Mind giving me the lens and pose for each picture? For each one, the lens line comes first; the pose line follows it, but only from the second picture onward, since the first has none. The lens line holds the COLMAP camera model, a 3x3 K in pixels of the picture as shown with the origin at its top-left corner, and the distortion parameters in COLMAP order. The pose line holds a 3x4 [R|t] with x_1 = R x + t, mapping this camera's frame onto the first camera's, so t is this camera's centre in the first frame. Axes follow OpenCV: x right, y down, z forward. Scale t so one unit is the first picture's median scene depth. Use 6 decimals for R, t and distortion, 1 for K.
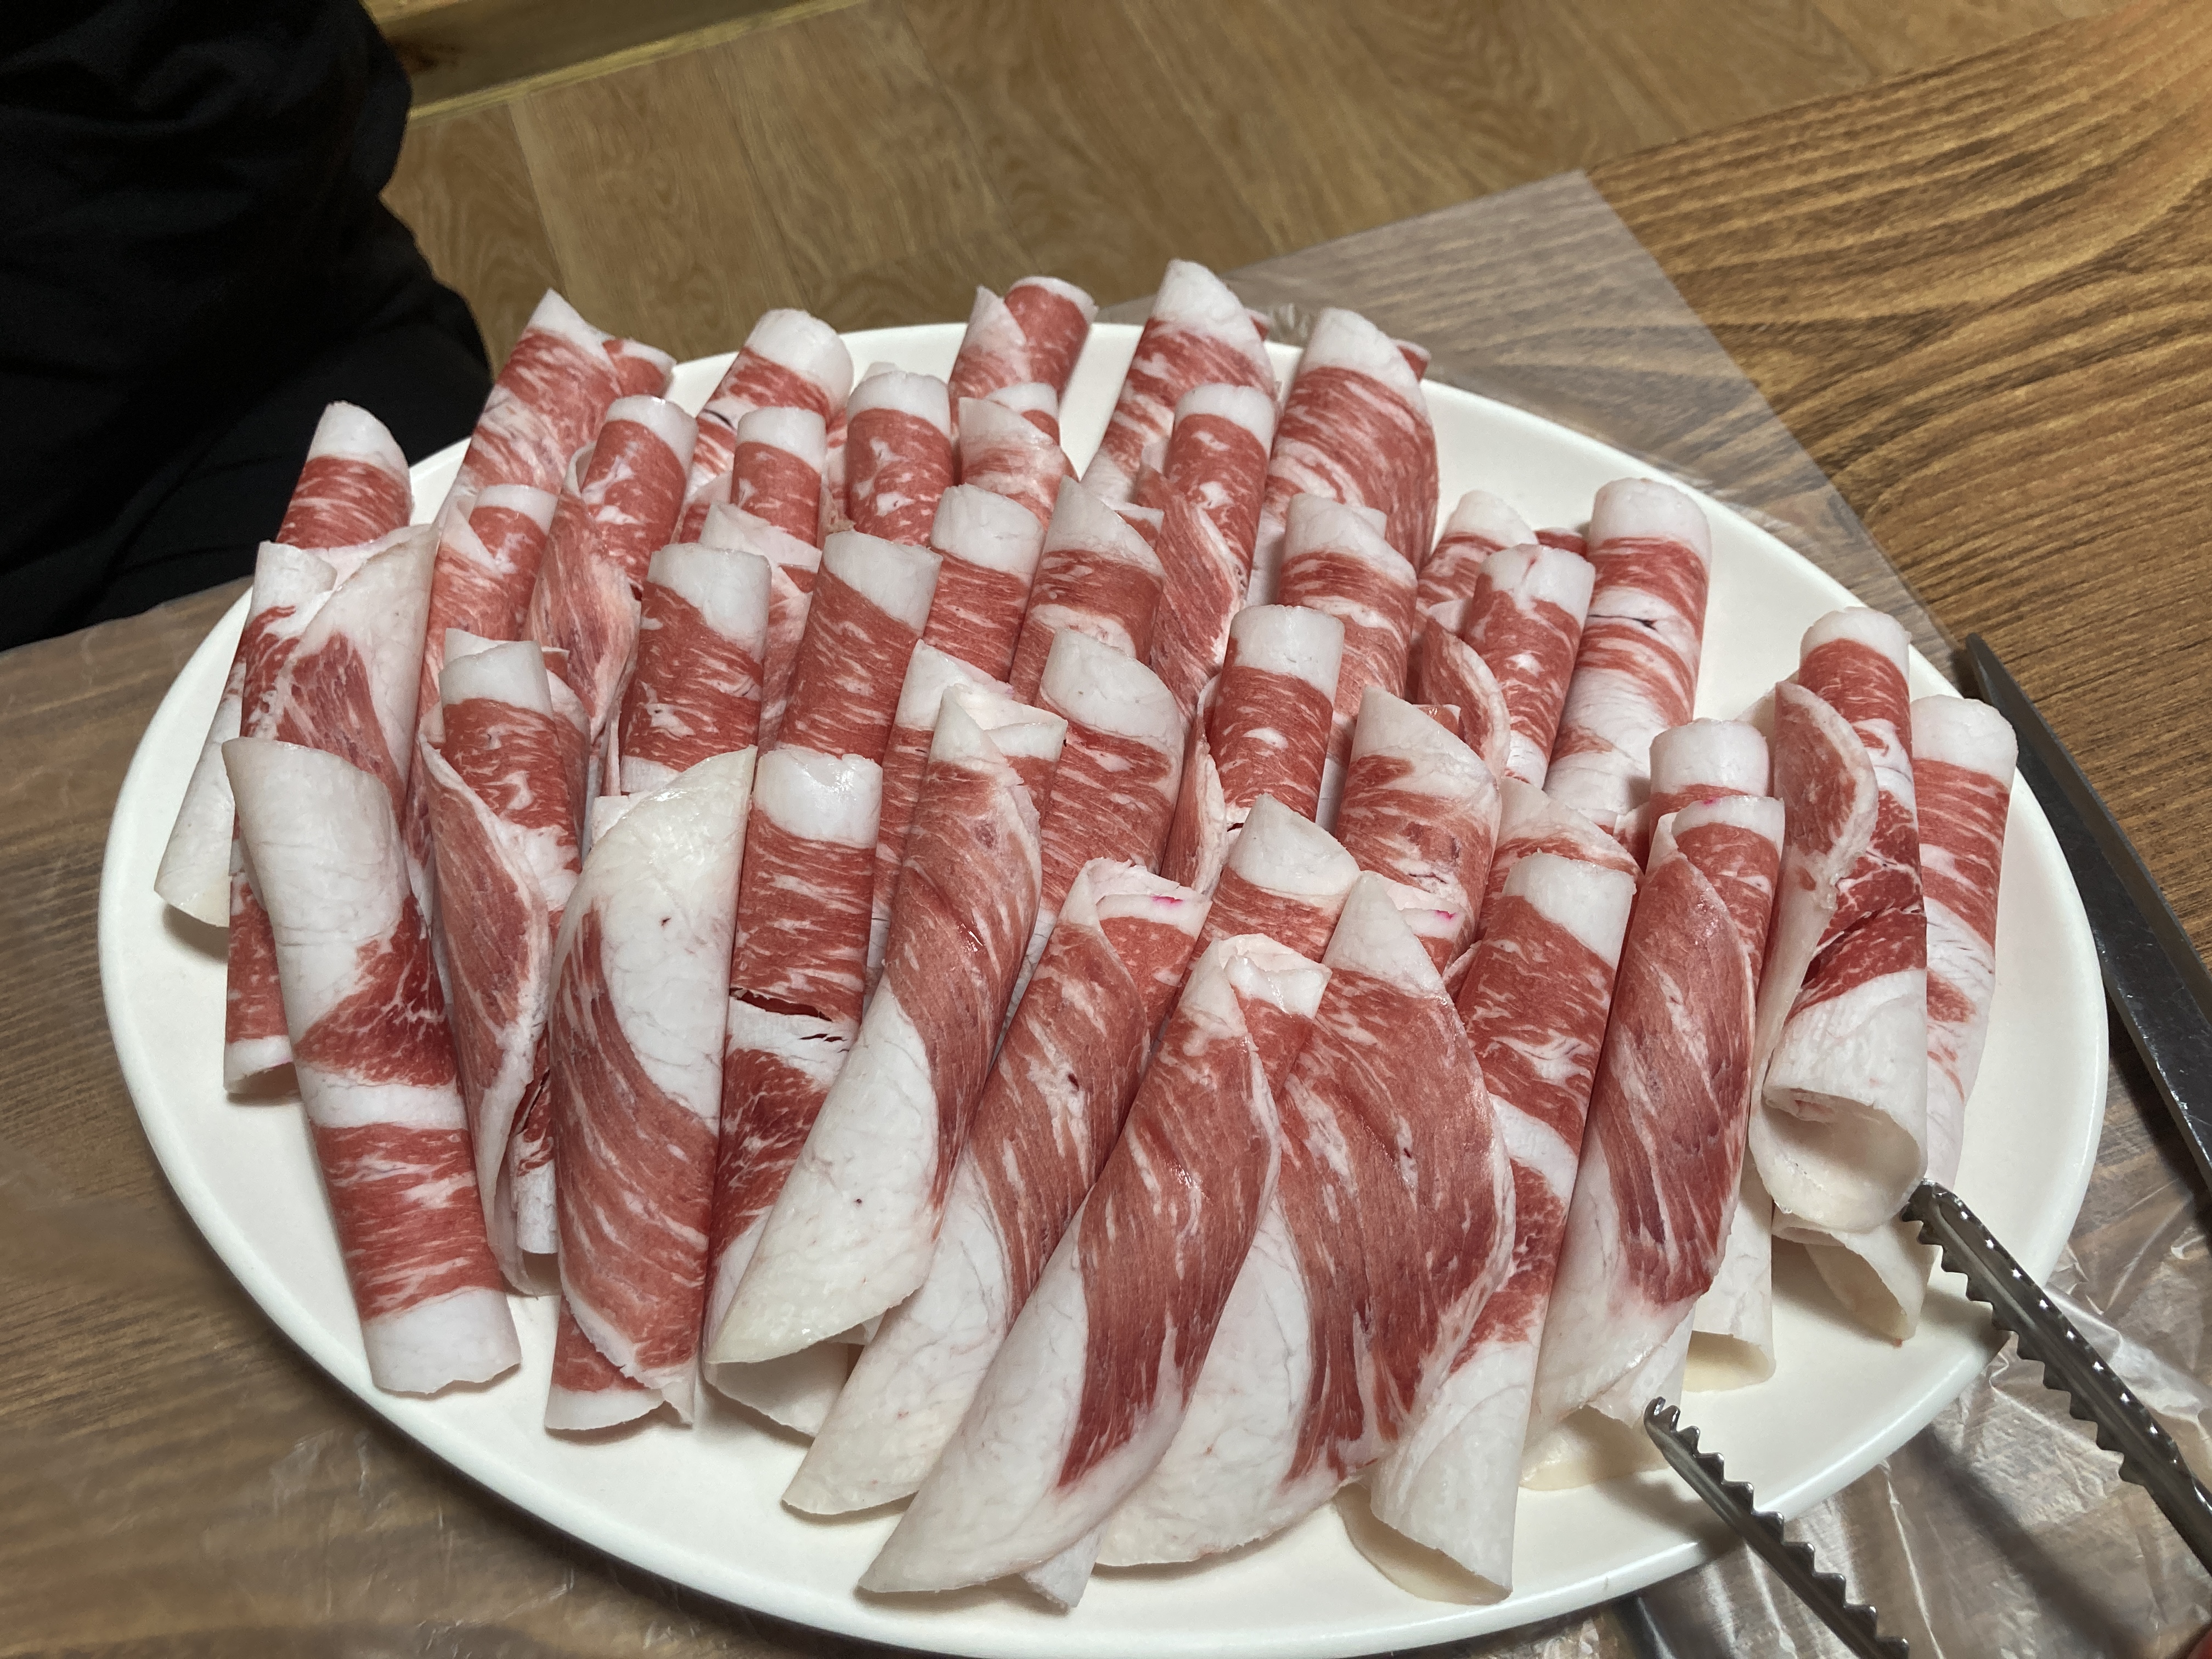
lens RADIAL K [[1811.4, 0, 1106.0], [0, 1811.4, 829.5], [0, 0, 1]] dist [0.047965, -0.042422]
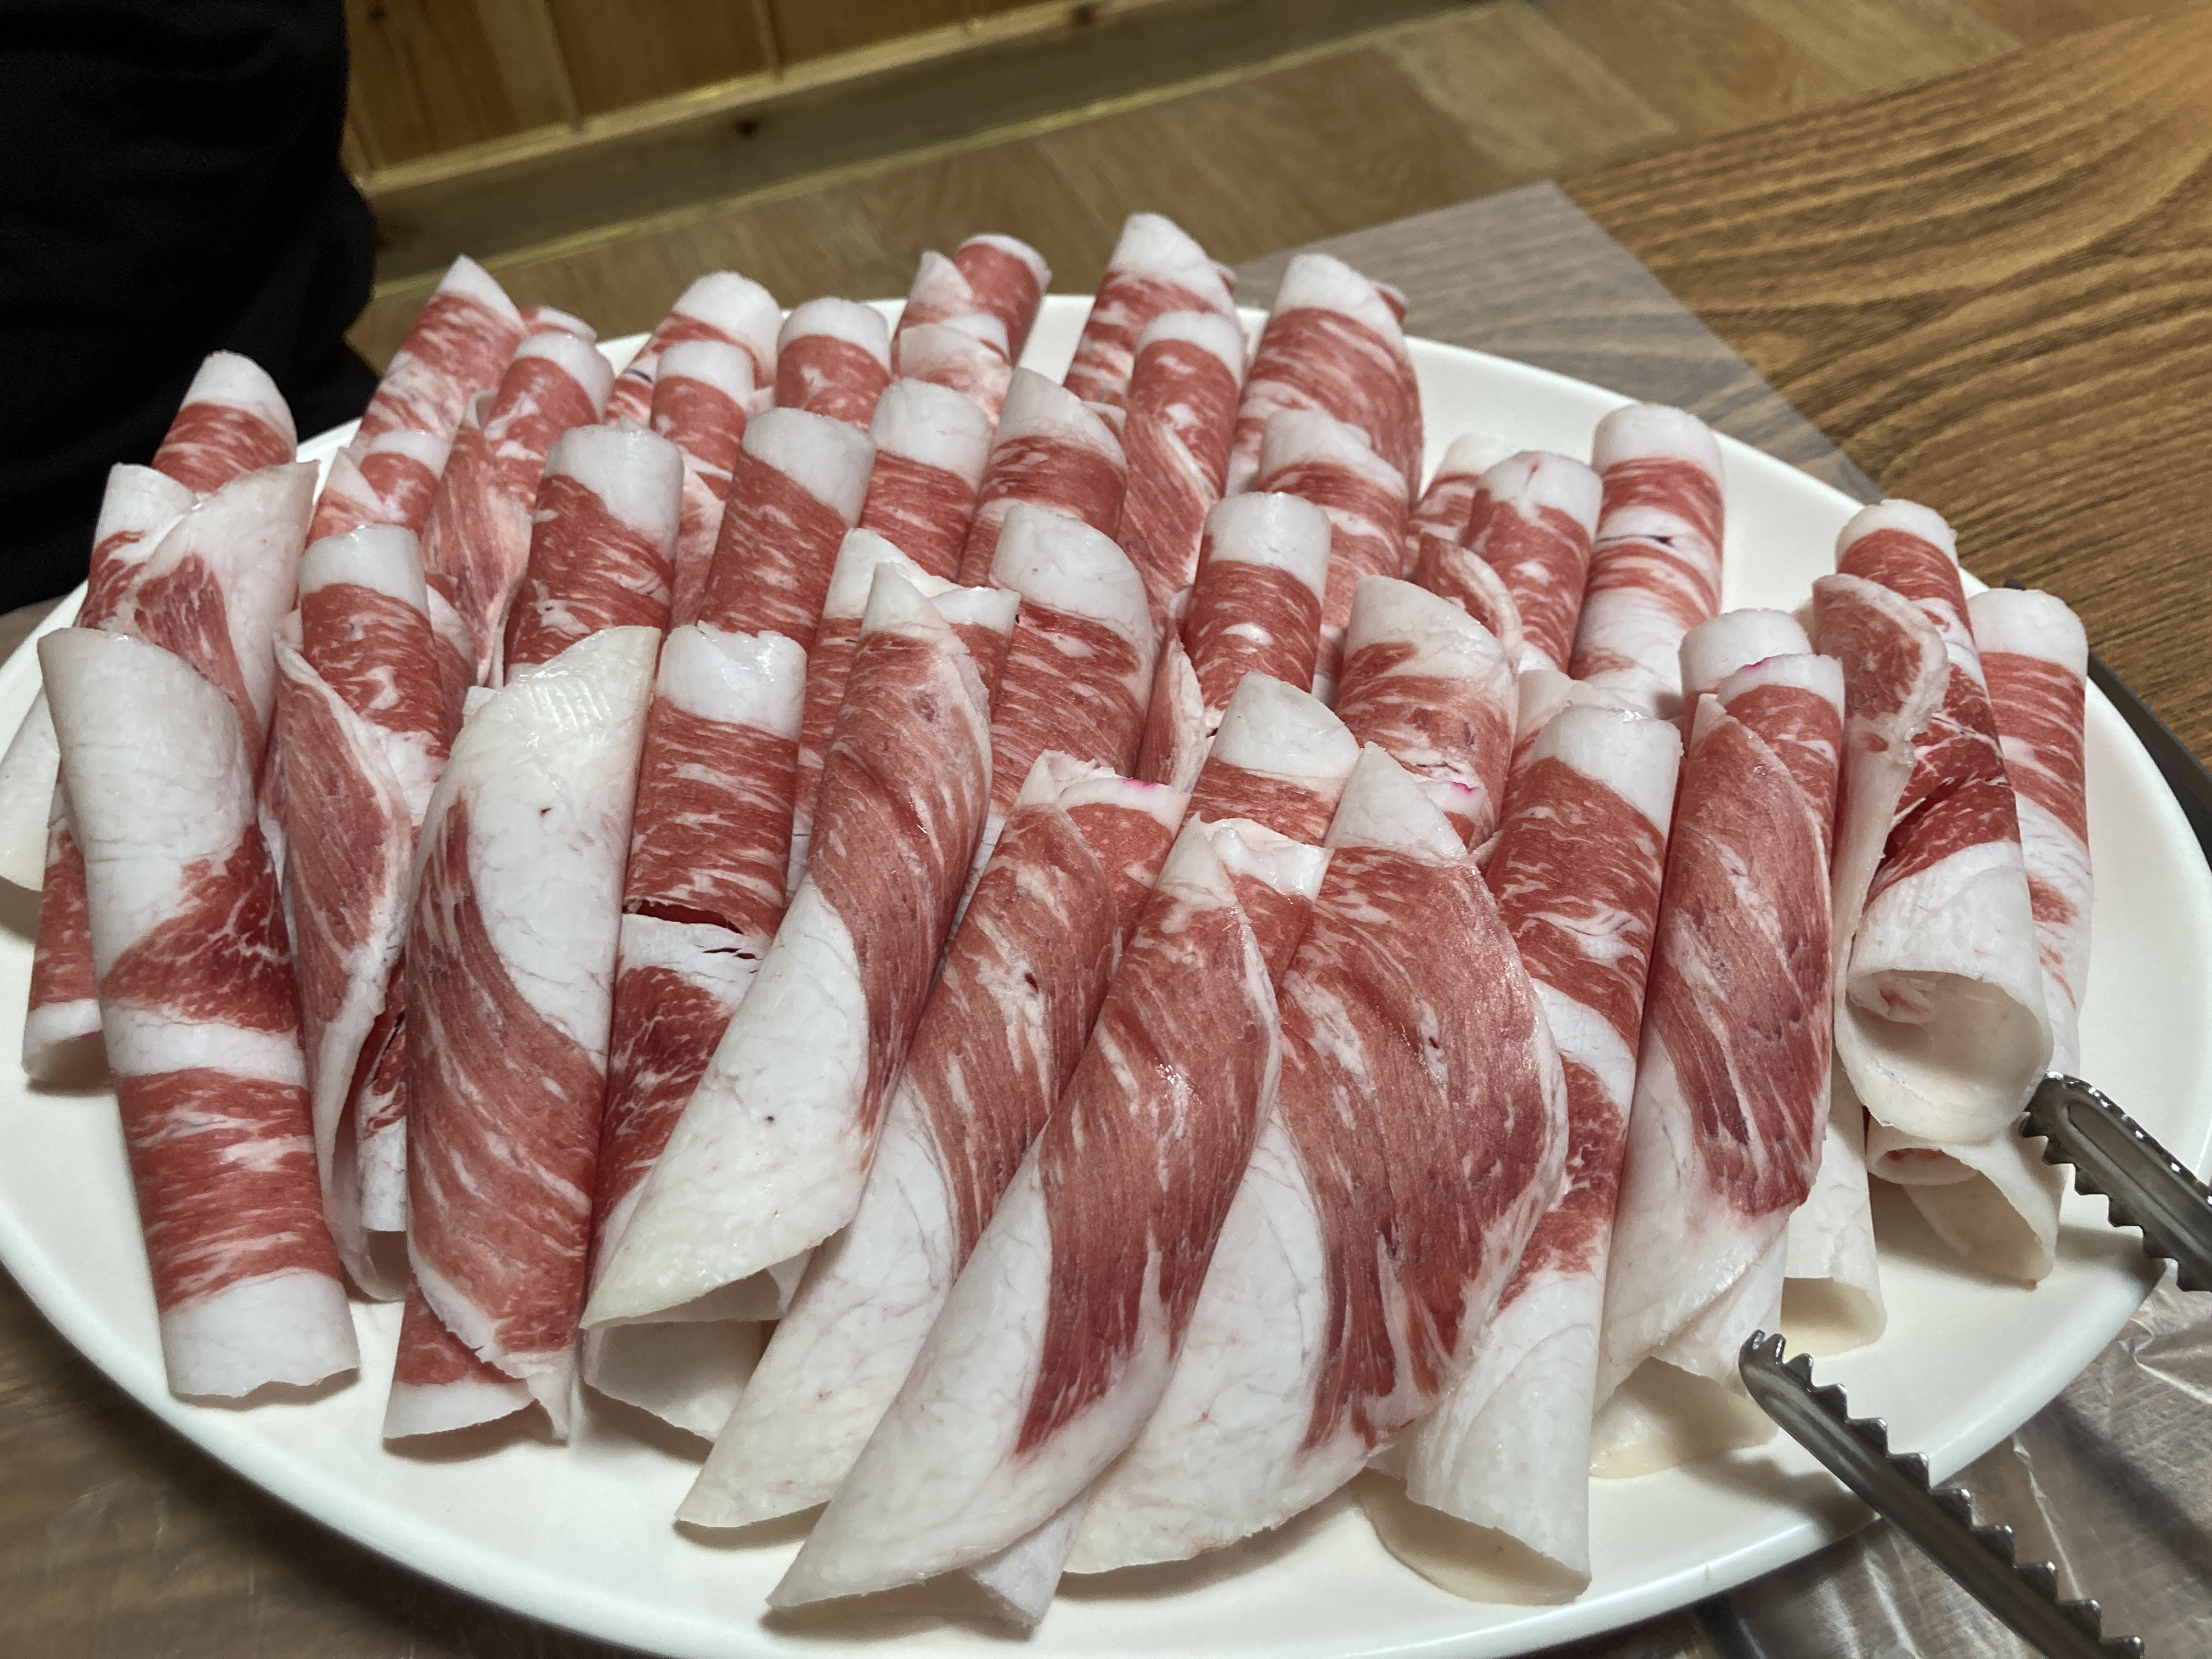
lens RADIAL K [[1829.8, 0, 1113.6], [0, 1829.8, 835.6], [0, 0, 1]] dist [0.019933, -0.002355]
pose [[0.999611, -0.017162, 0.021972, 0.002707], [0.020203, 0.988982, -0.146653, 0.186936], [-0.019213, 0.147040, 0.988944, 0.148505]]
